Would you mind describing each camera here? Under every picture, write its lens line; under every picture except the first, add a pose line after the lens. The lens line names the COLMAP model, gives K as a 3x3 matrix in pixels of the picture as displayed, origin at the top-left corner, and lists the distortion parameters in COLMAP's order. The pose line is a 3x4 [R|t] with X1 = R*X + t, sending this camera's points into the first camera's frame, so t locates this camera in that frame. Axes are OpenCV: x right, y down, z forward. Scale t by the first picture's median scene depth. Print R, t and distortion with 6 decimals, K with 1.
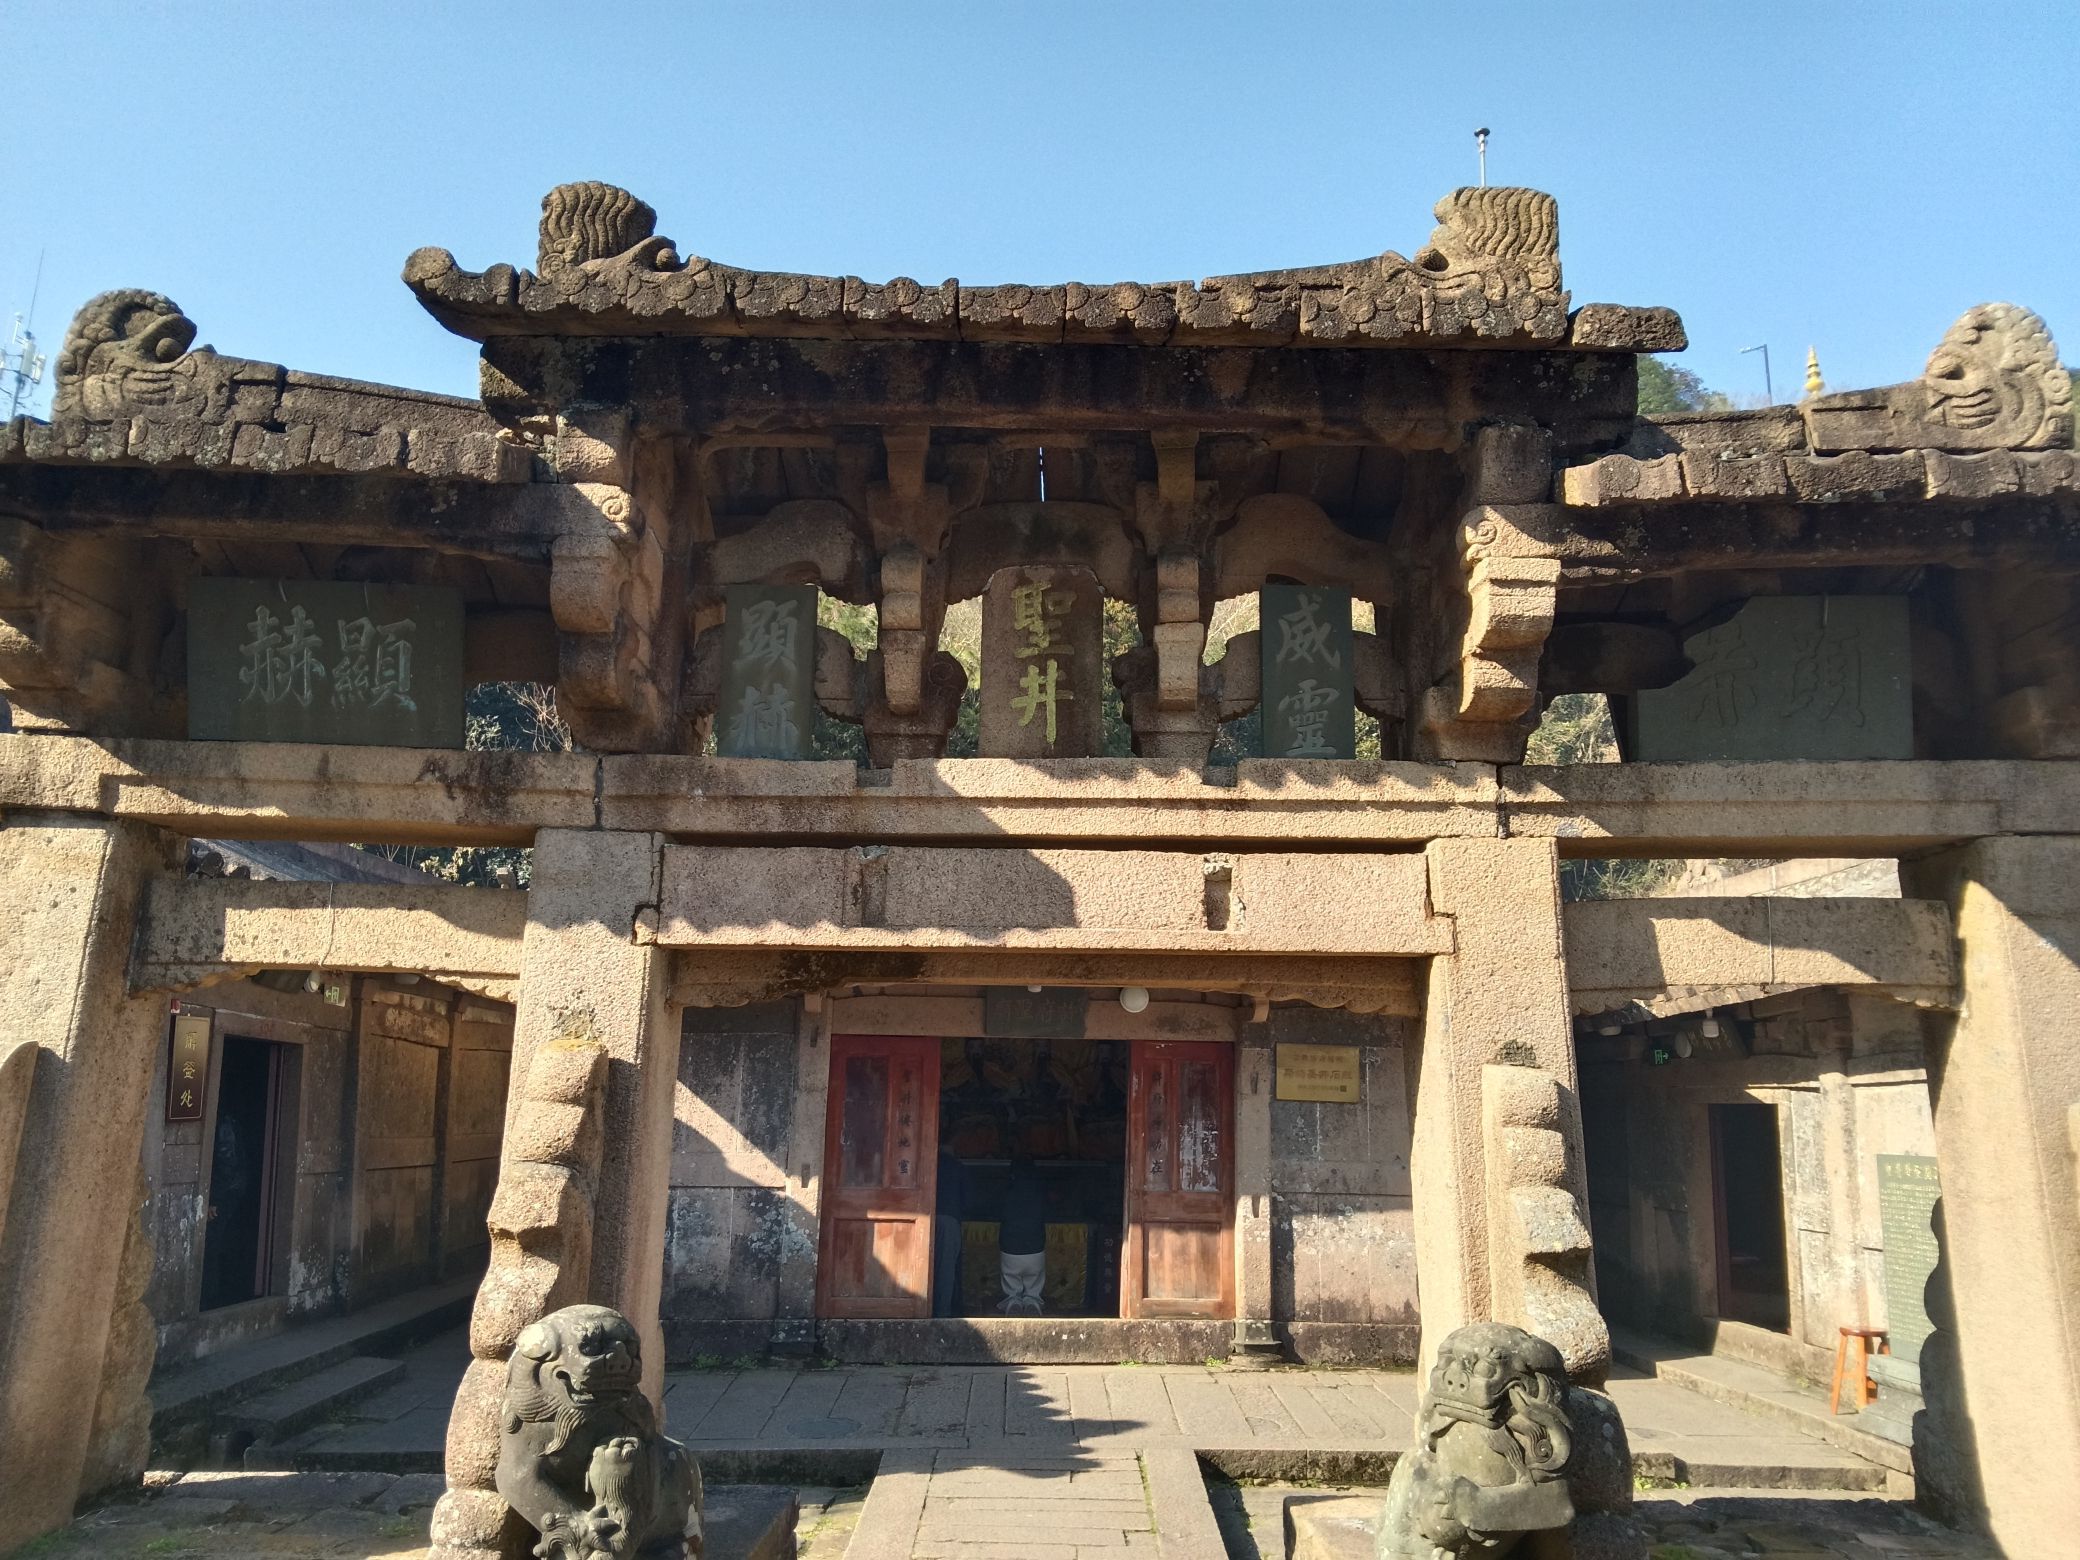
lens RADIAL K [[1496.0, 0, 1067.4], [0, 1496.0, 778.7], [0, 0, 1]] dist [0.021047, -0.004539]
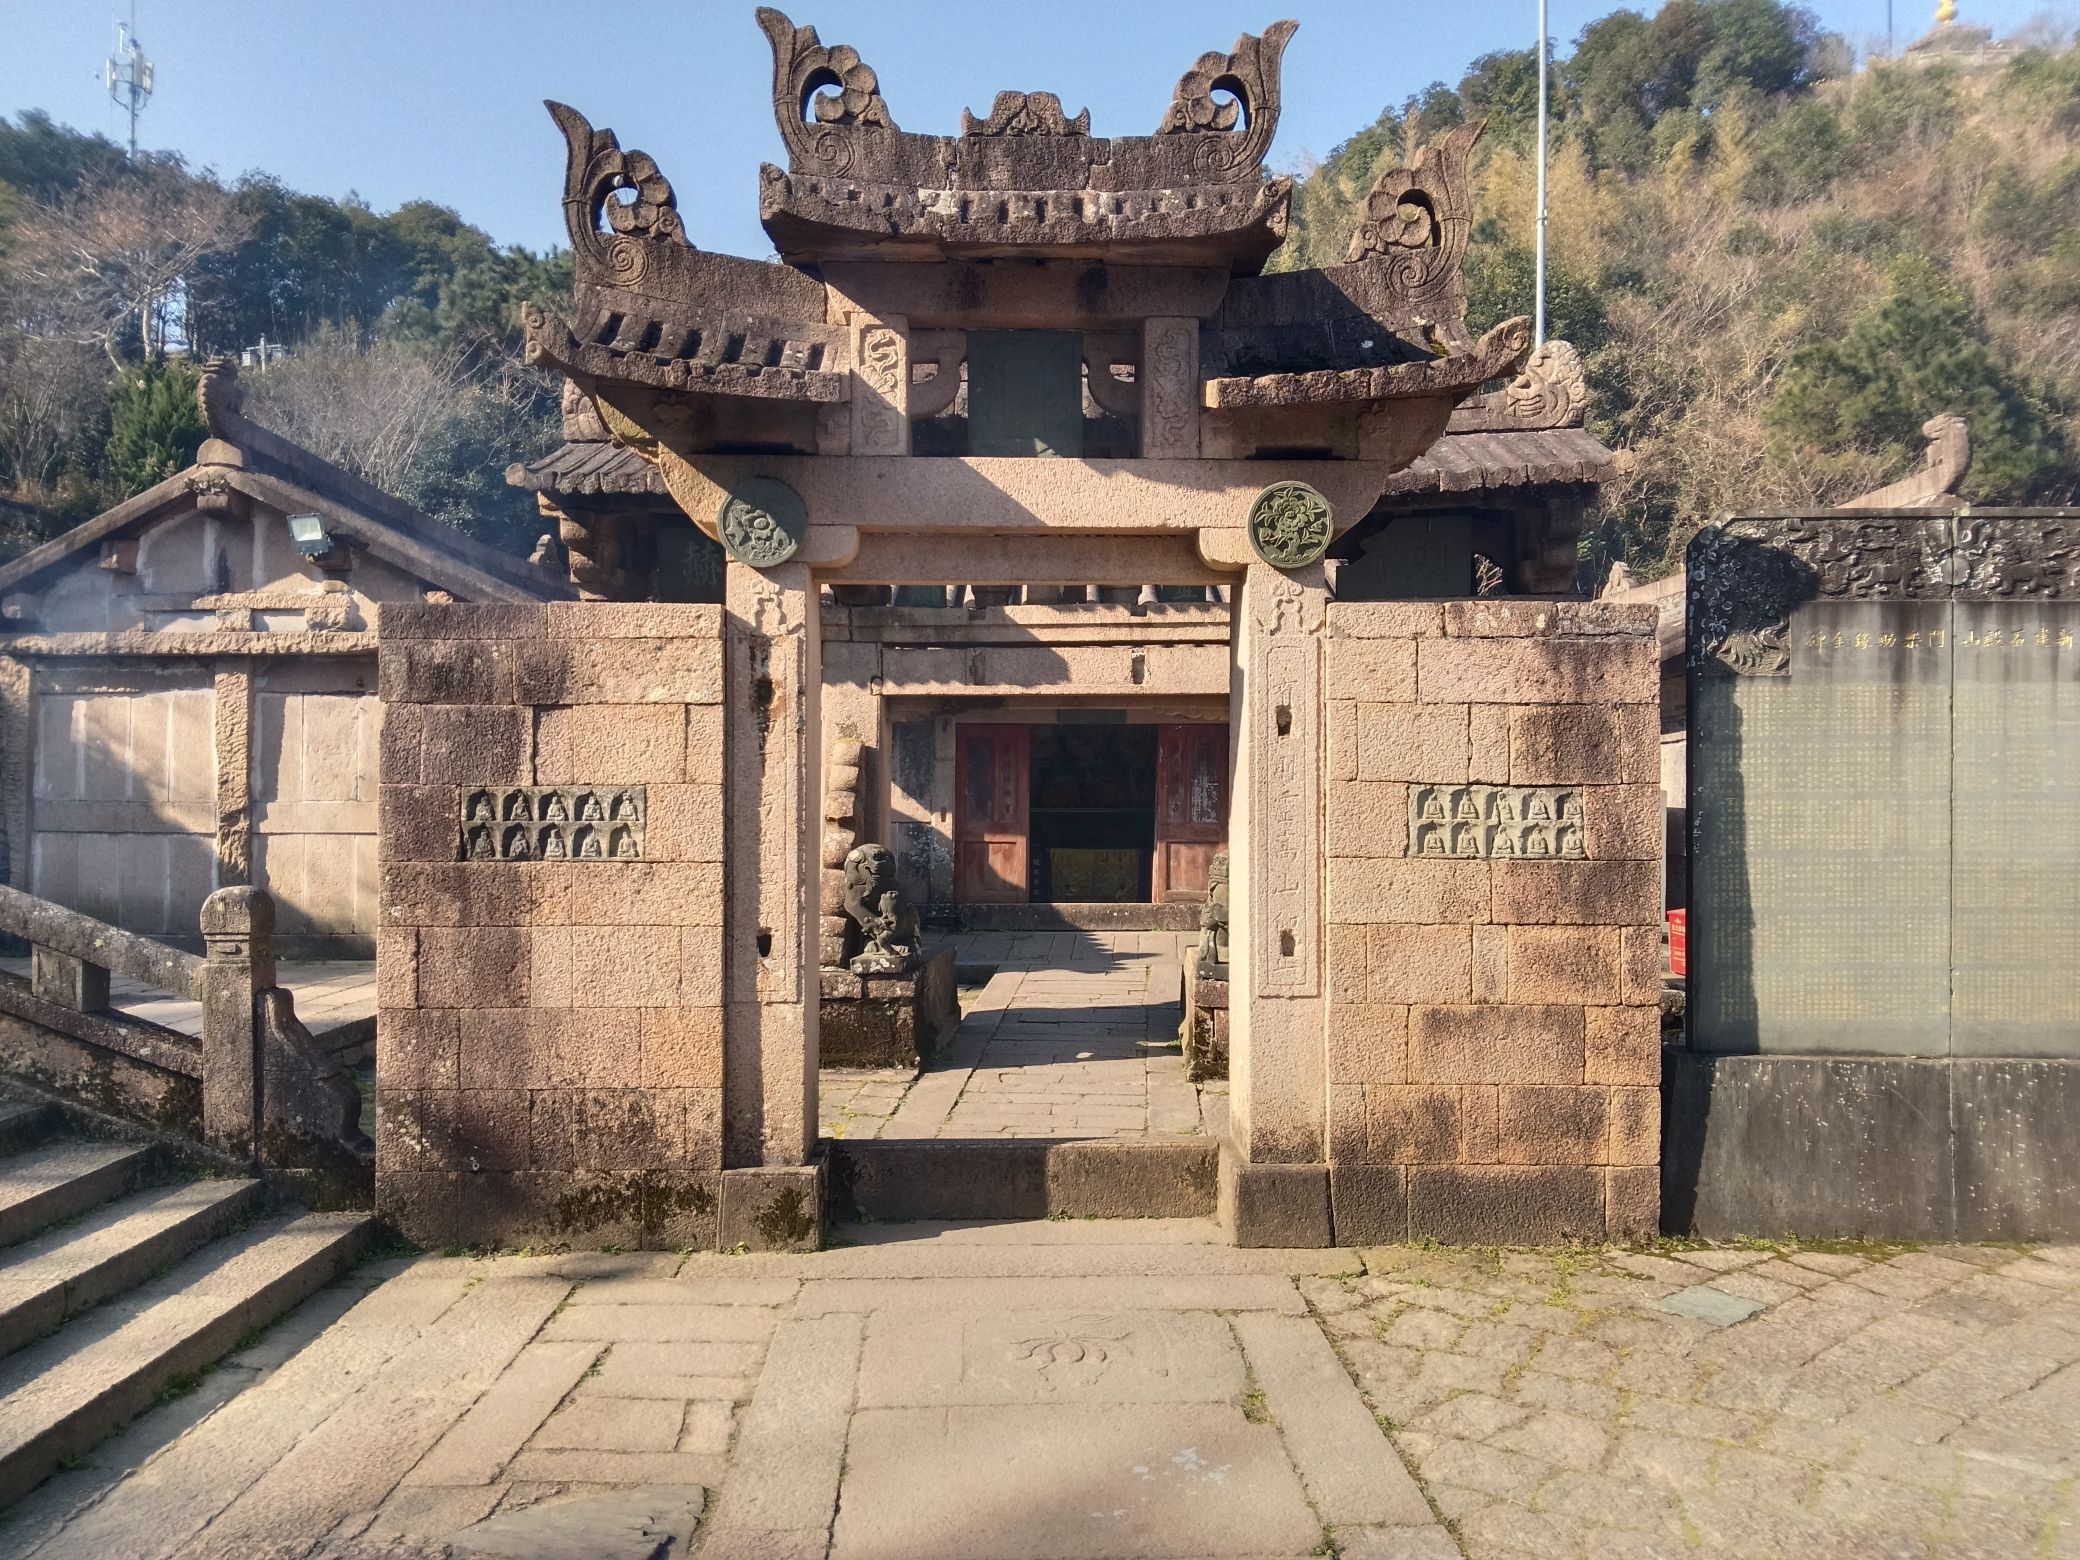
lens RADIAL K [[1496.0, 0, 1067.4], [0, 1496.0, 778.7], [0, 0, 1]] dist [0.021047, -0.004539]
pose [[0.997190, -0.013281, -0.073728, 0.153071], [0.028933, 0.976074, 0.215503, -0.229243], [0.069102, -0.217031, 0.973716, -1.116854]]
